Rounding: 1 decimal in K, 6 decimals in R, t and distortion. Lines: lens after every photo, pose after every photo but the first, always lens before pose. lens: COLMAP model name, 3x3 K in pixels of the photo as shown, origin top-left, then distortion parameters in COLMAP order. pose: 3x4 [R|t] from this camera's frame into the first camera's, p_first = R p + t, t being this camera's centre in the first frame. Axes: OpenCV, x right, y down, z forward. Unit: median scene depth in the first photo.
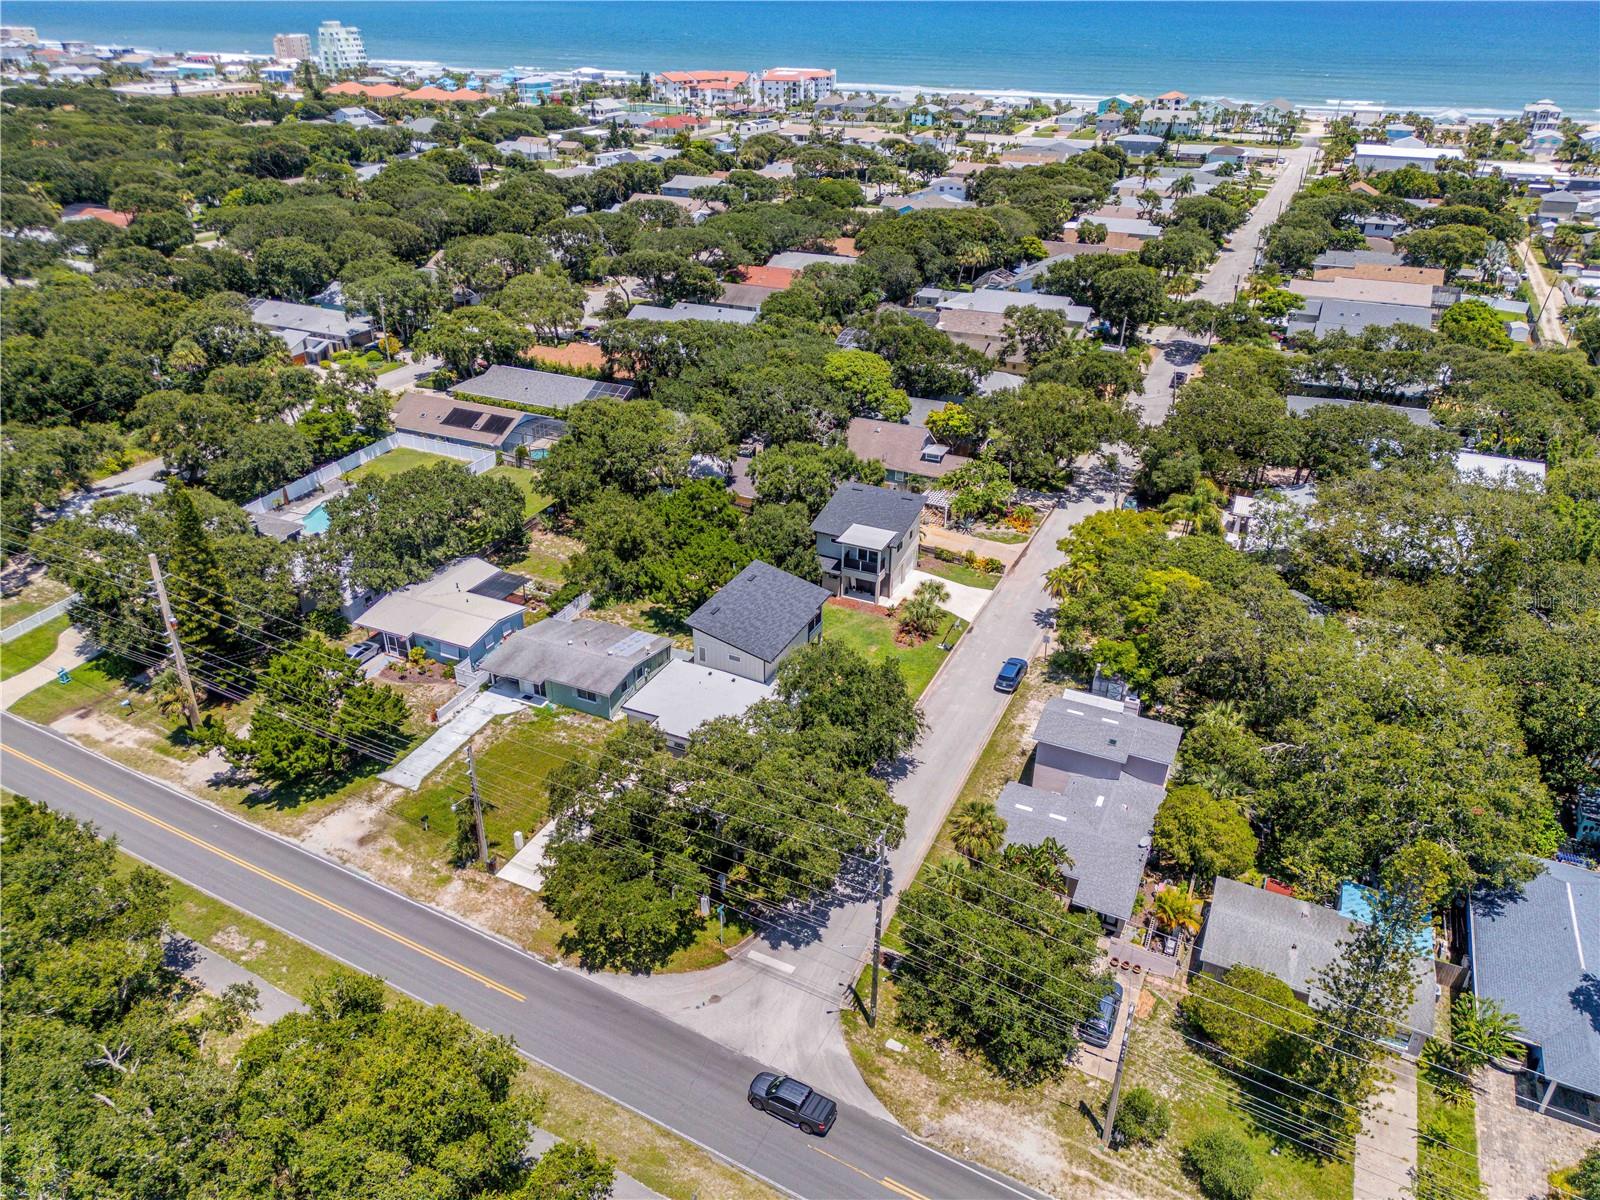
lens RADIAL K [[1123.5, 0, 800.0], [0, 1123.5, 600.0], [0, 0, 1]] dist [0.081191, -0.076467]
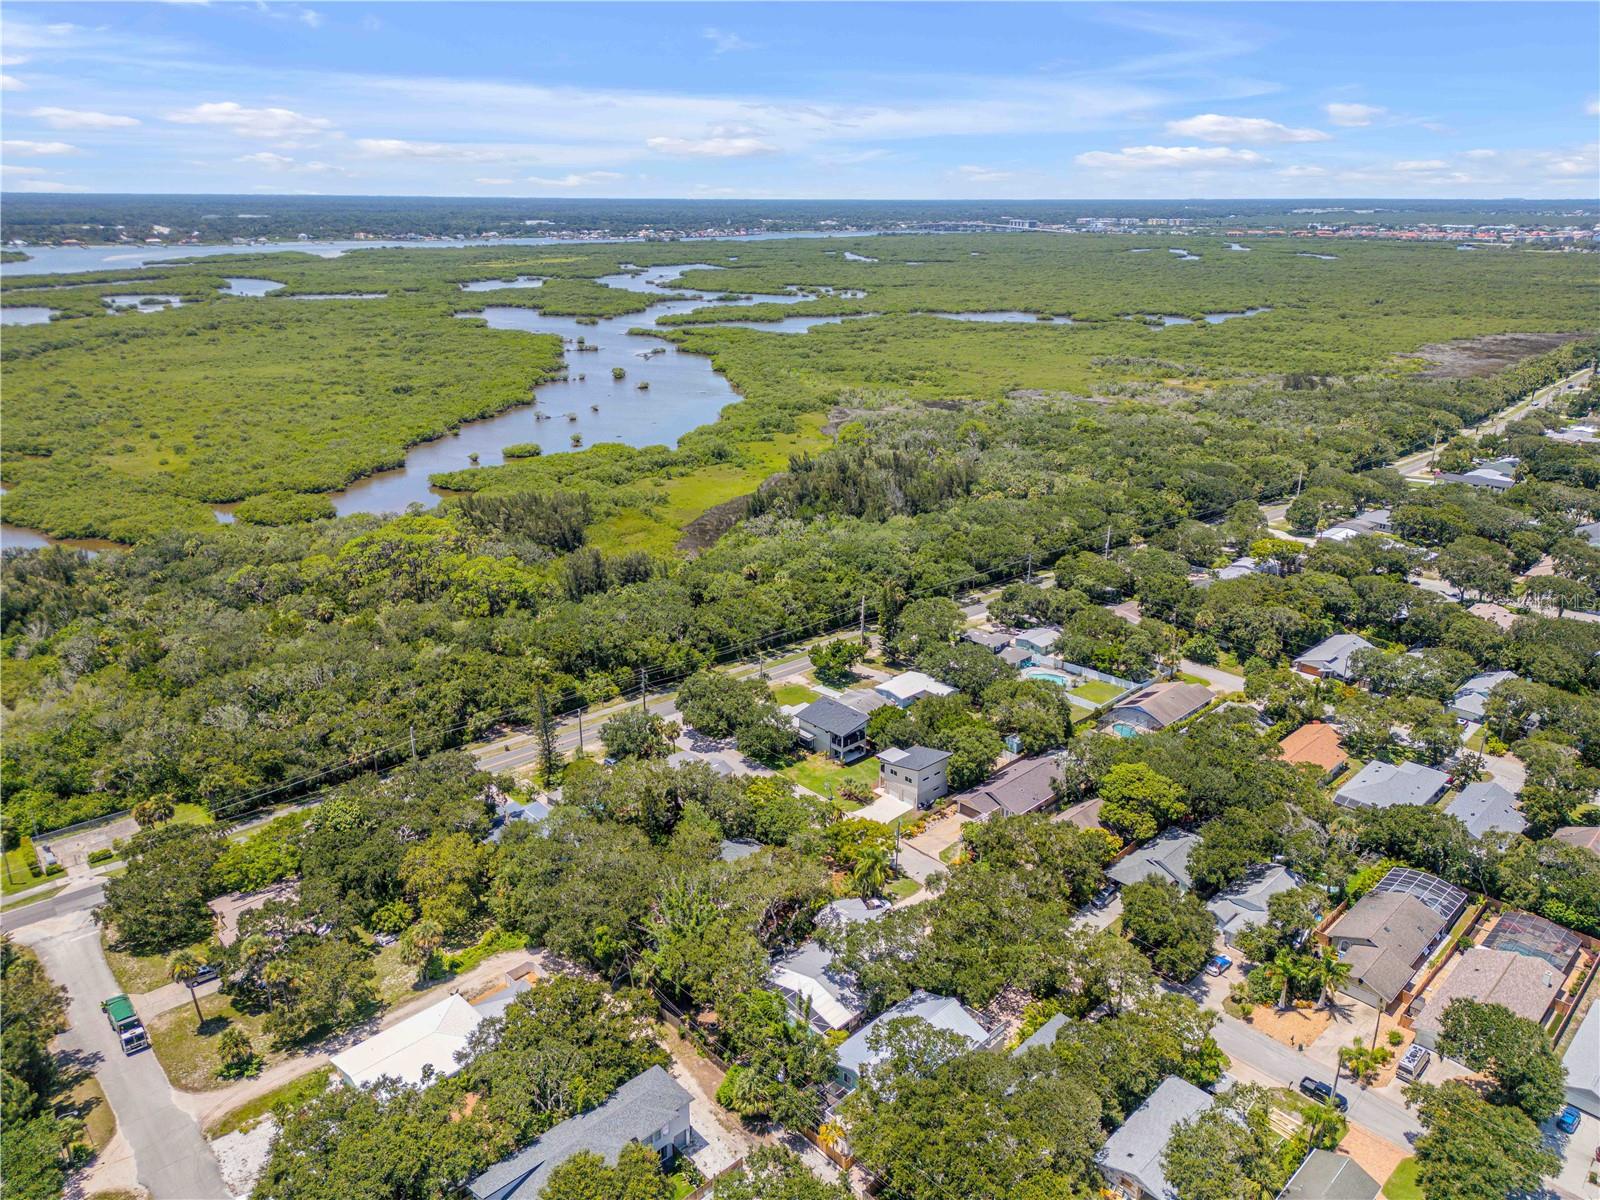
lens RADIAL K [[1109.5, 0, 800.0], [0, 1109.5, 600.0], [0, 0, 1]] dist [0.116157, -0.135351]
pose [[-0.372588, 0.301455, -0.877669, 1.241420], [-0.448170, 0.769711, 0.454631, -0.765379], [0.812602, 0.562735, -0.151682, 0.763610]]
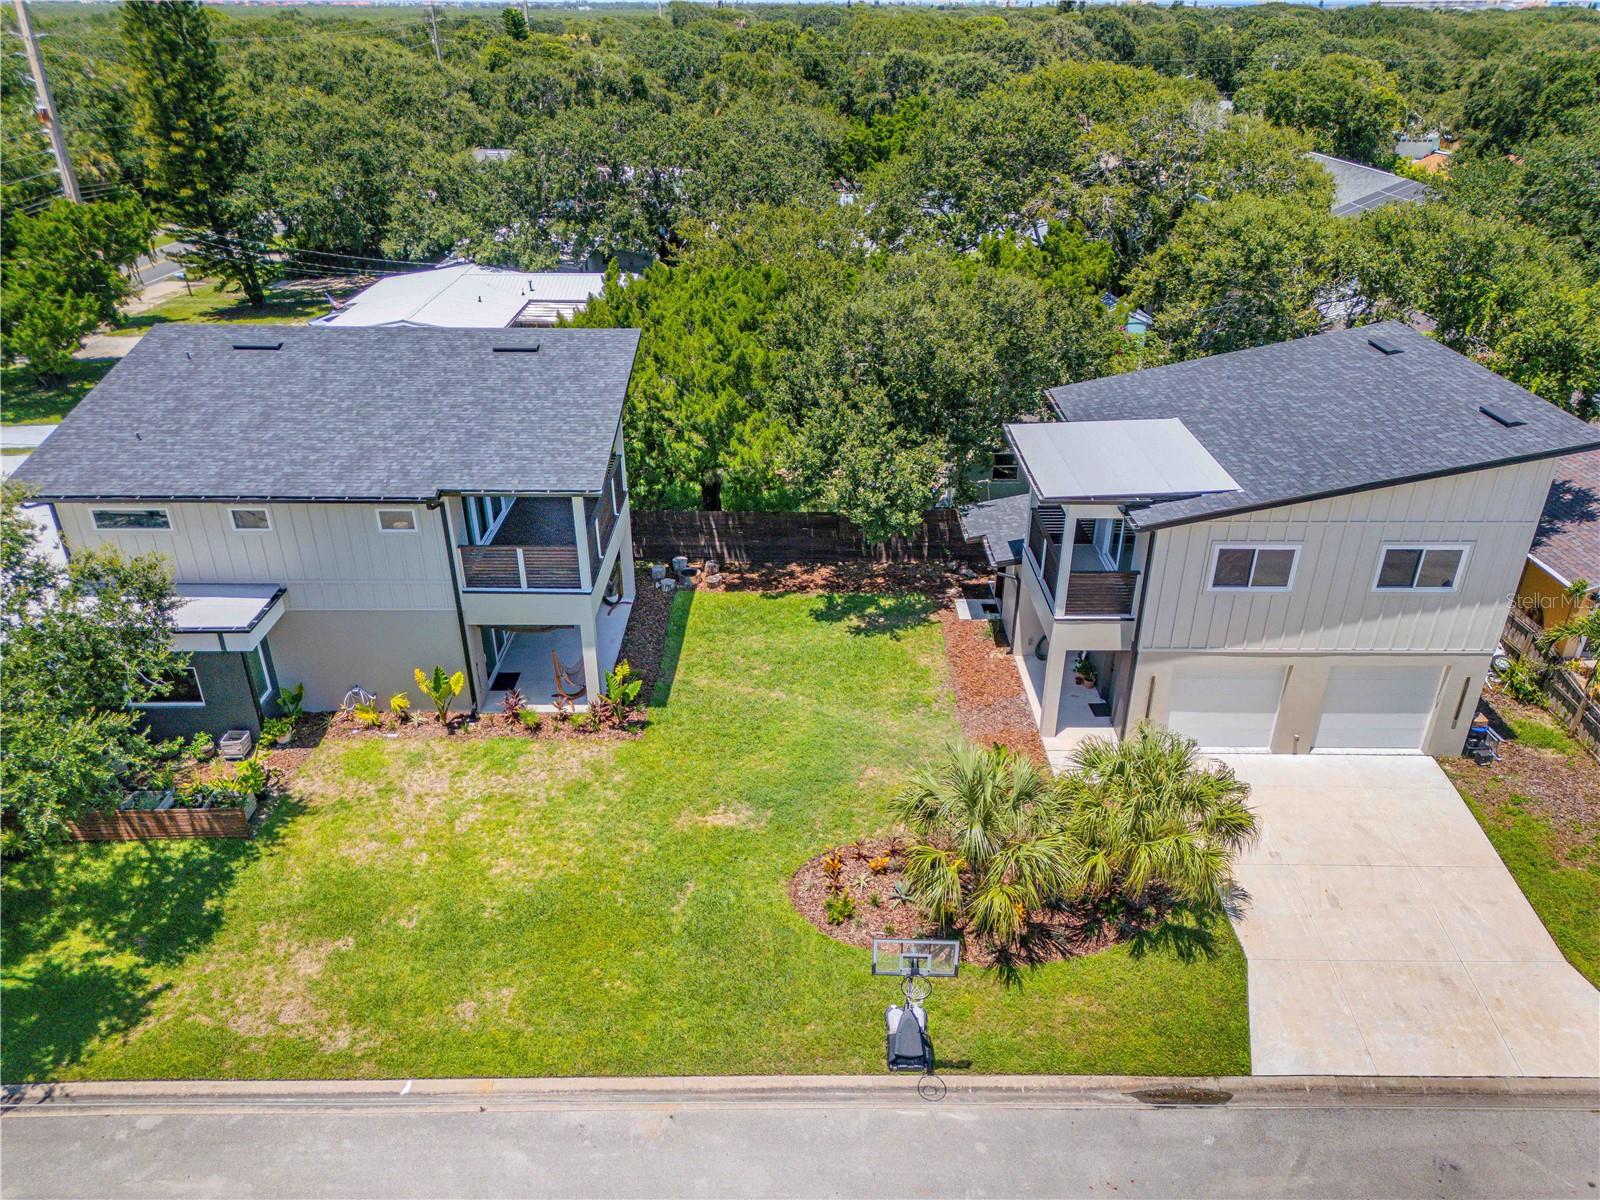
lens RADIAL K [[1123.5, 0, 800.0], [0, 1123.5, 600.0], [0, 0, 1]] dist [0.081191, -0.076467]
pose [[0.427155, 0.410389, -0.805679, 0.177353], [-0.427644, 0.876796, 0.219885, -0.040628], [0.796655, 0.250619, 0.550029, 0.624133]]
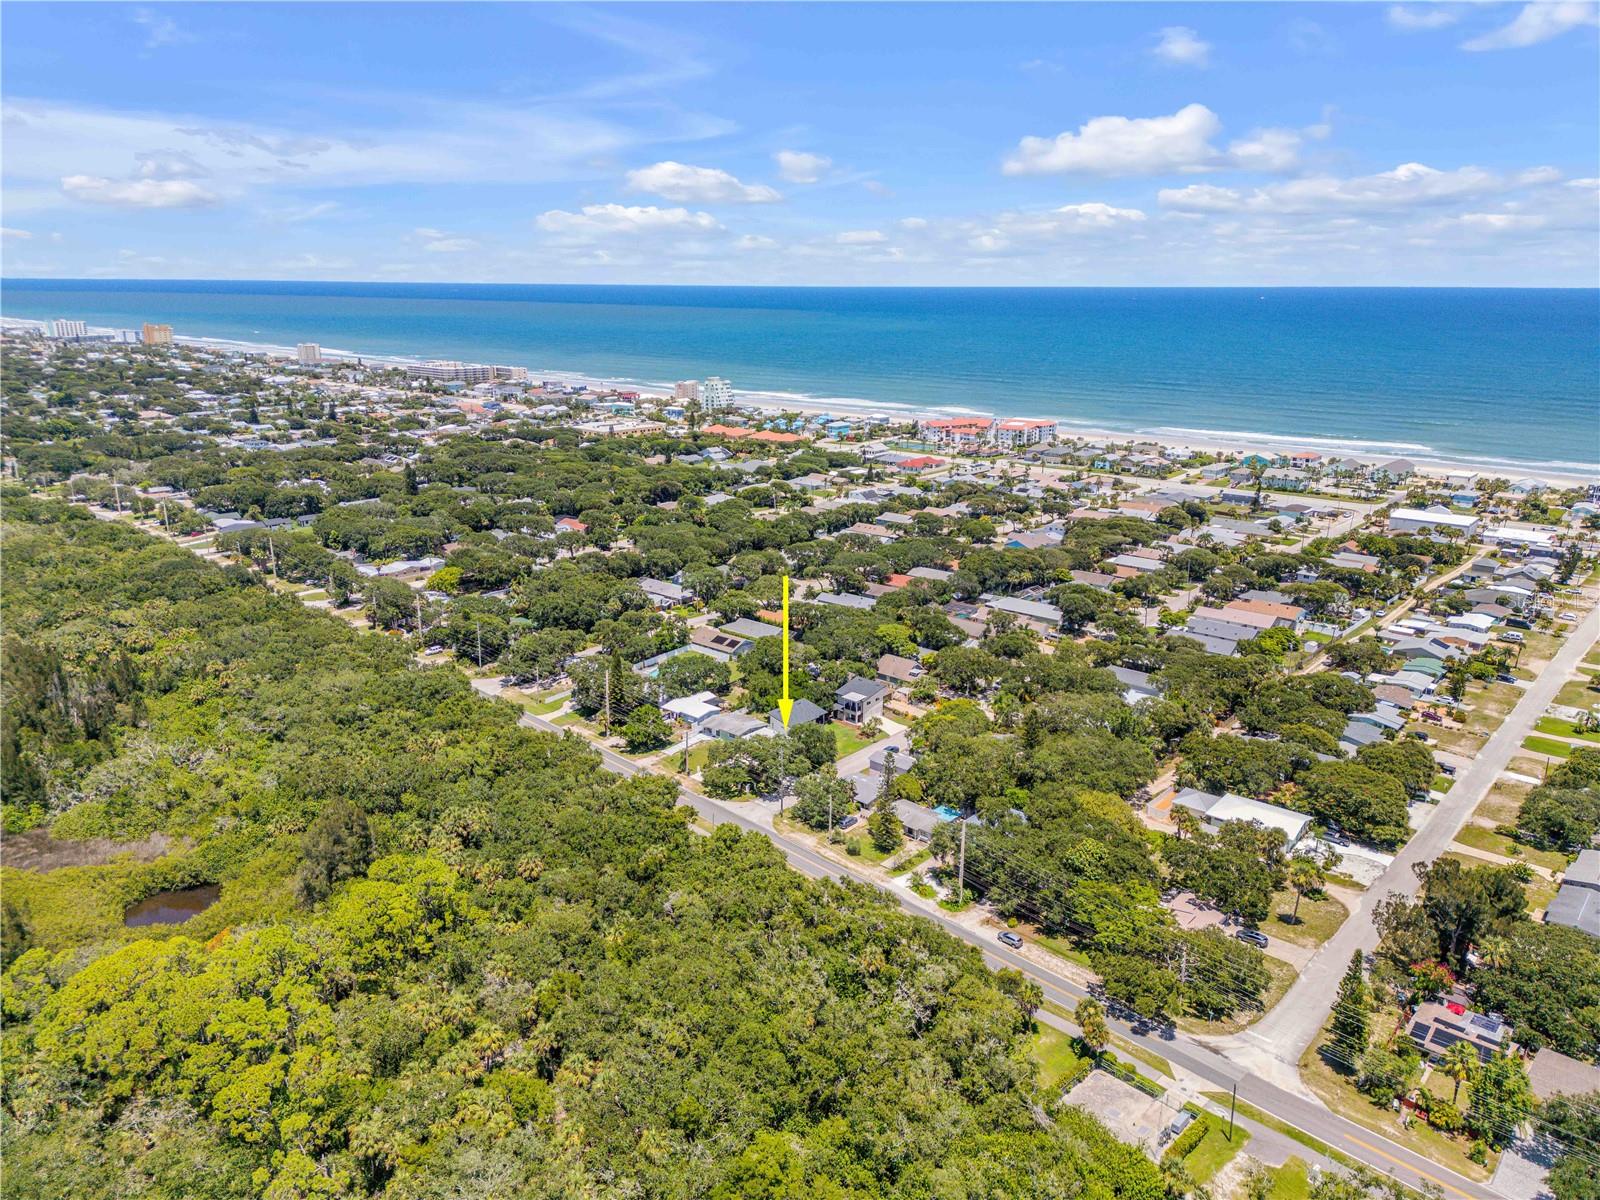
lens RADIAL K [[1109.5, 0, 800.0], [0, 1109.5, 600.0], [0, 0, 1]] dist [0.116157, -0.135351]
pose [[0.959533, 0.074881, -0.271458, 0.454876], [-0.133091, 0.970126, -0.202836, 0.191669], [0.248159, 0.230757, 0.940834, -1.072116]]
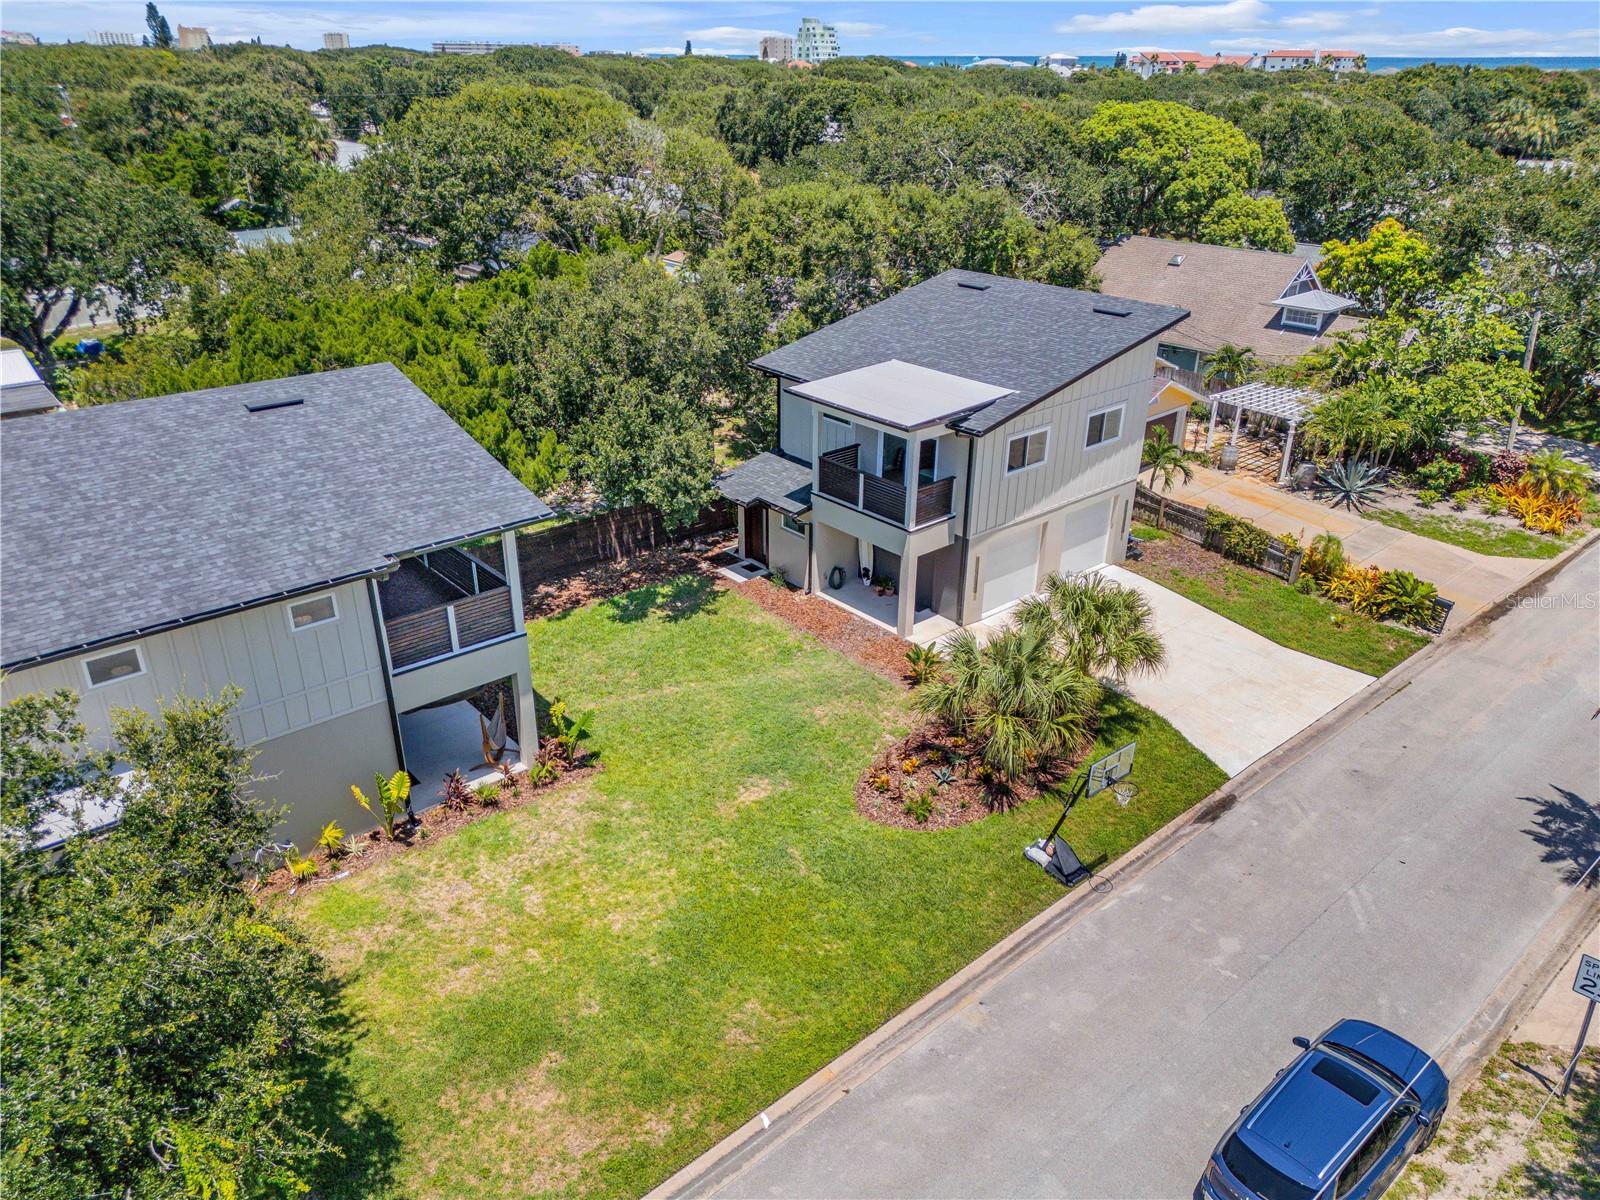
lens RADIAL K [[1118.4, 0, 800.0], [0, 1118.4, 600.0], [0, 0, 1]] dist [0.080871, -0.084529]
pose [[0.913135, 0.174487, -0.368428, 0.113135], [-0.193108, 0.981078, -0.013975, 0.002890], [0.359018, 0.083908, 0.929551, 0.555026]]
